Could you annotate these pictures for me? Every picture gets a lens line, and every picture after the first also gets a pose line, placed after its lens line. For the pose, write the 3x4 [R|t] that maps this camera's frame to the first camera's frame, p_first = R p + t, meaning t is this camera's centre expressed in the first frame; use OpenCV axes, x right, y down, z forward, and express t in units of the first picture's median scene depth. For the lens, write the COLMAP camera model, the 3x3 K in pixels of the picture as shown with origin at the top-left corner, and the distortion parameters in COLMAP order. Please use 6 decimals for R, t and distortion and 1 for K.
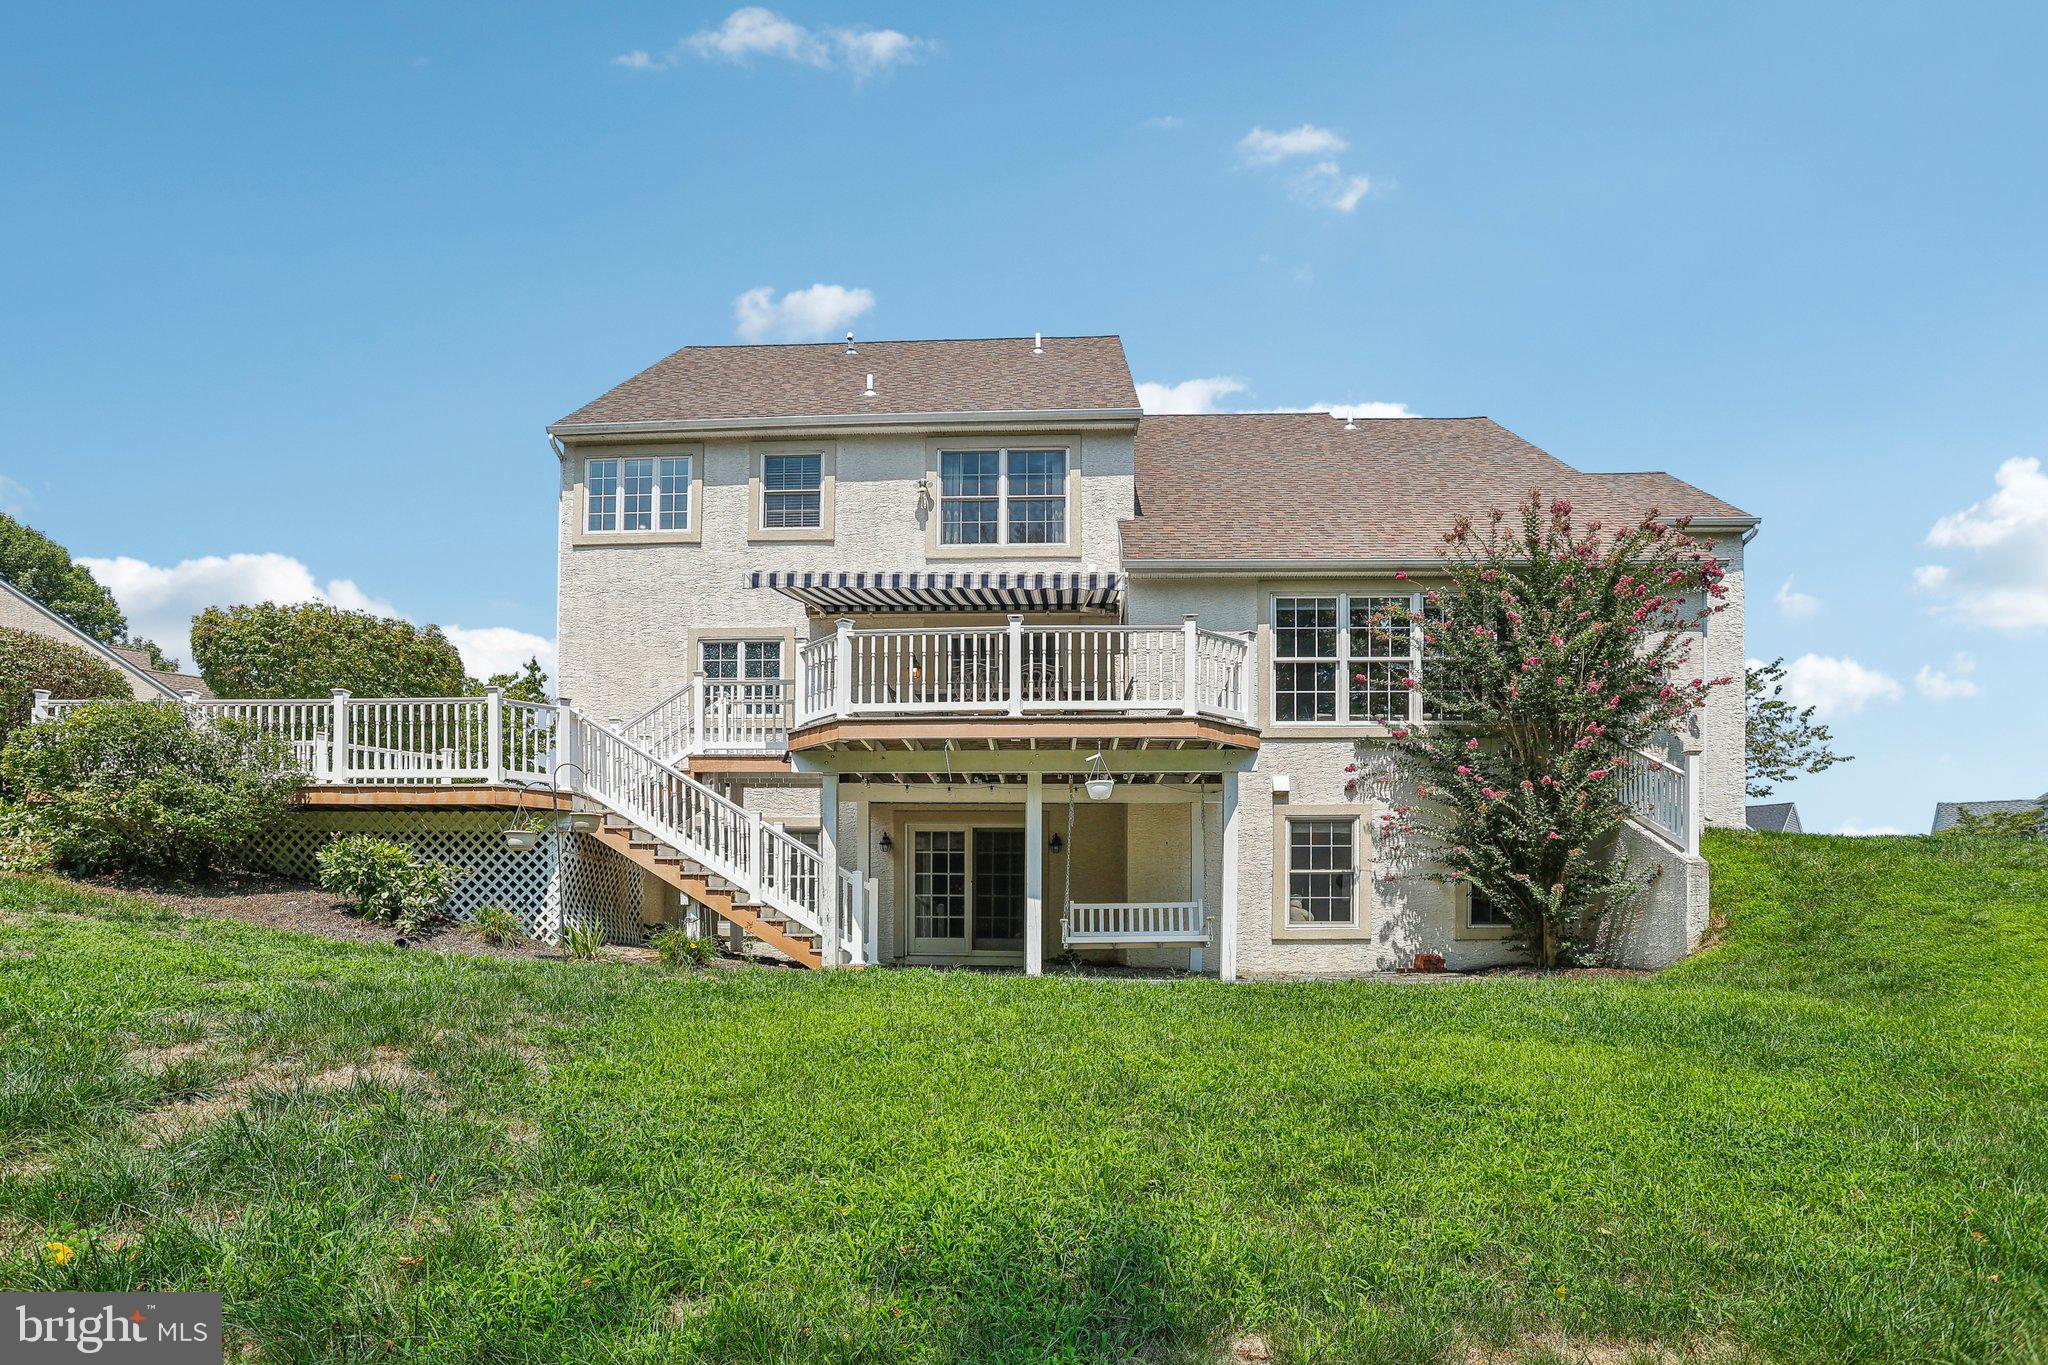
lens RADIAL K [[1103.8, 0, 999.9], [0, 1103.8, 673.6], [0, 0, 1]] dist [-0.067200, 0.044923]
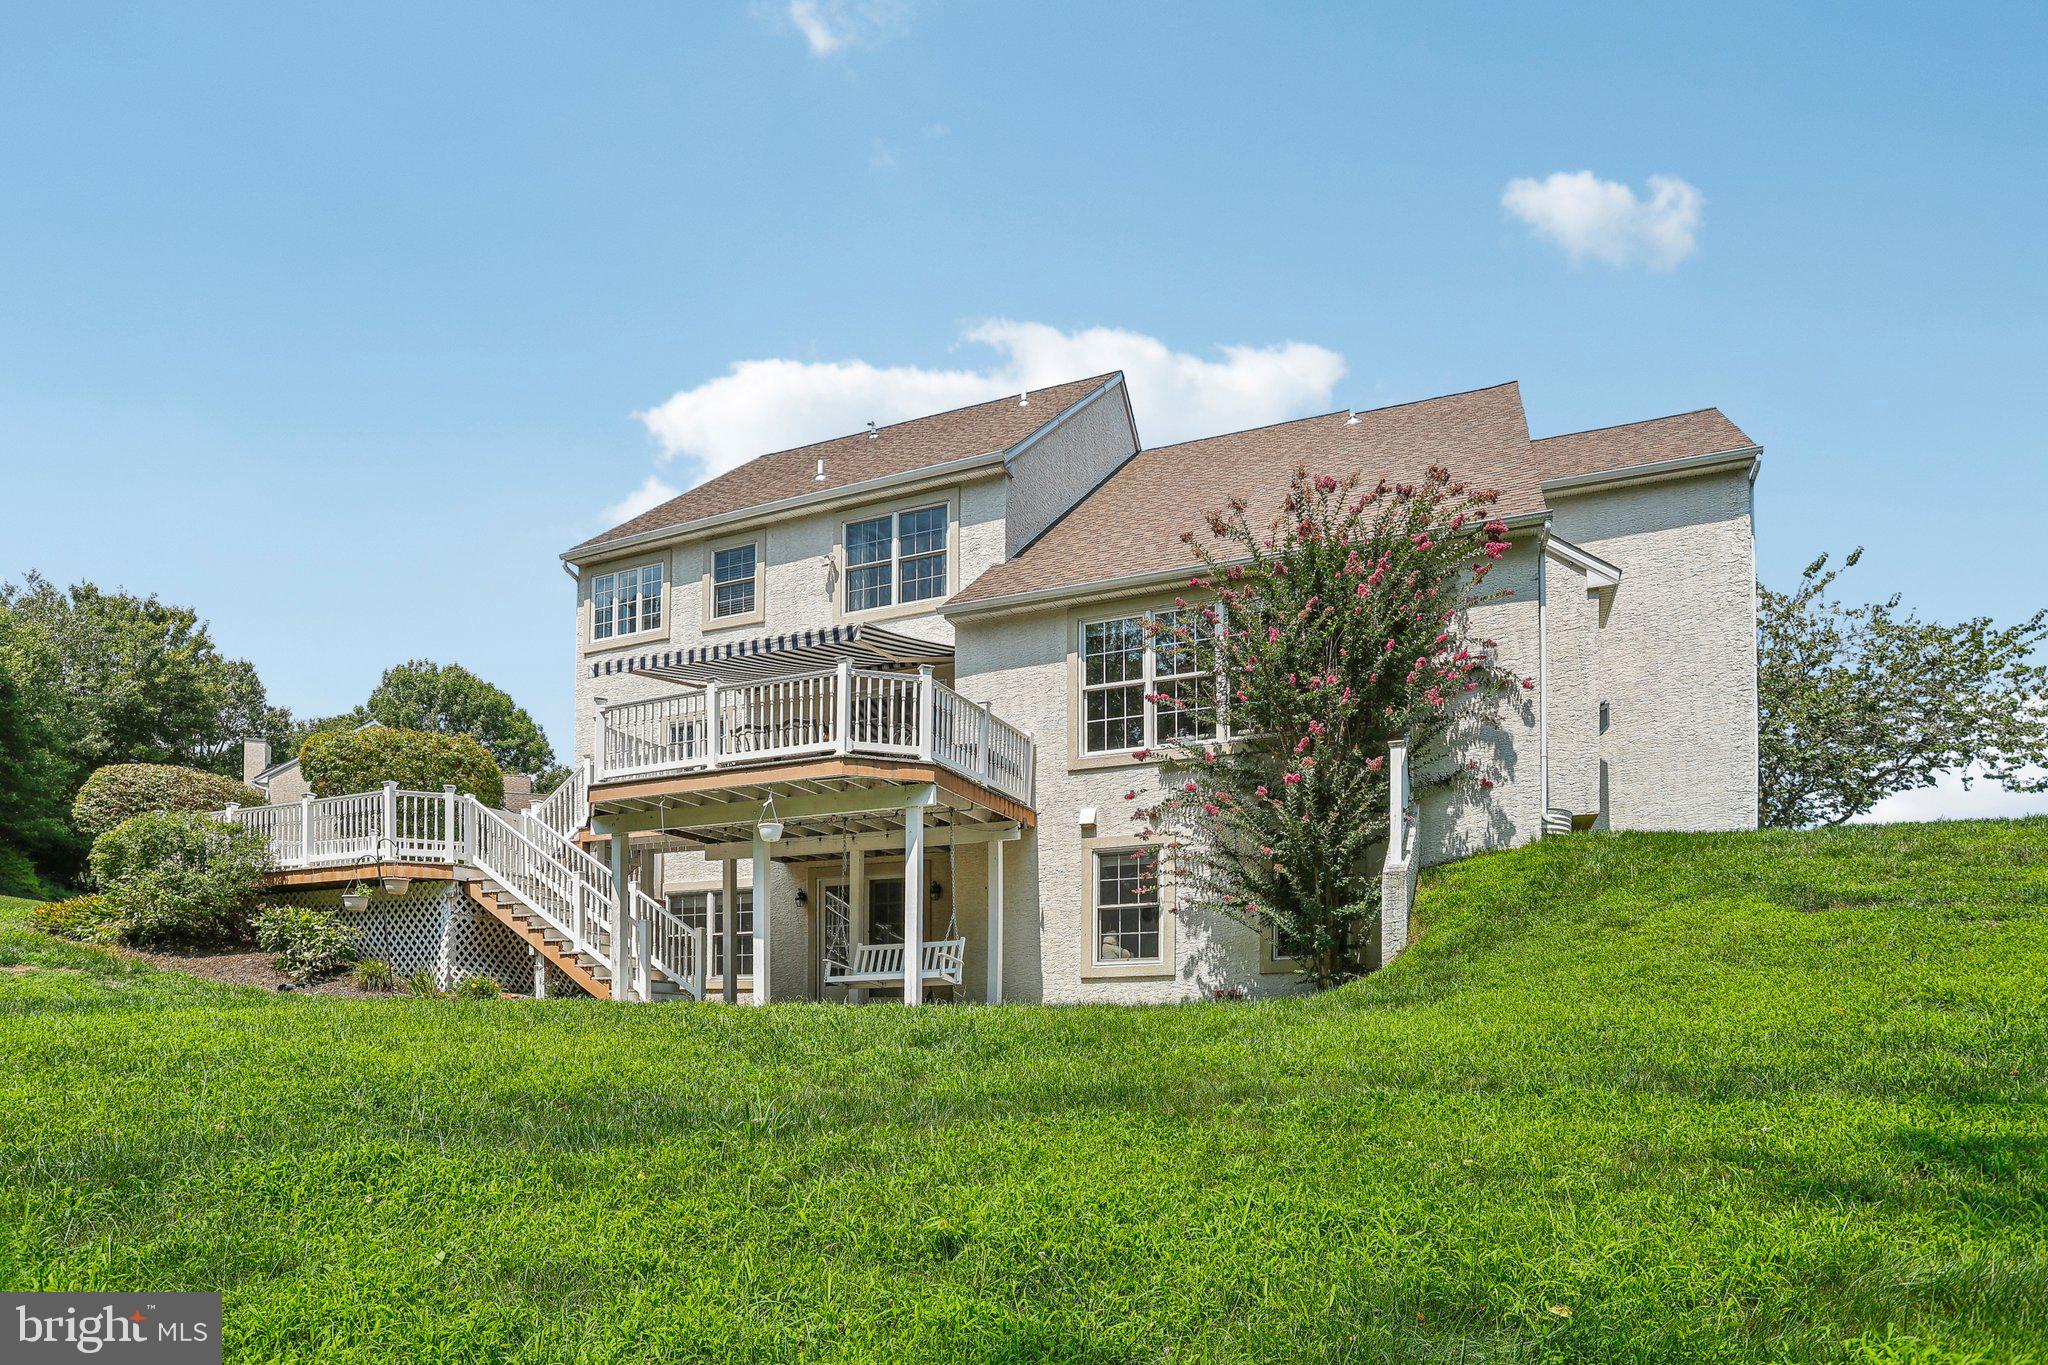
lens RADIAL K [[1142.5, 0, 1027.4], [0, 1142.5, 720.3], [0, 0, 1]] dist [-0.048192, 0.000715]
pose [[0.939163, -0.098877, -0.328932, 0.537653], [0.092723, 0.995098, -0.034384, 0.045424], [0.330720, 0.001792, 0.943727, 0.035599]]
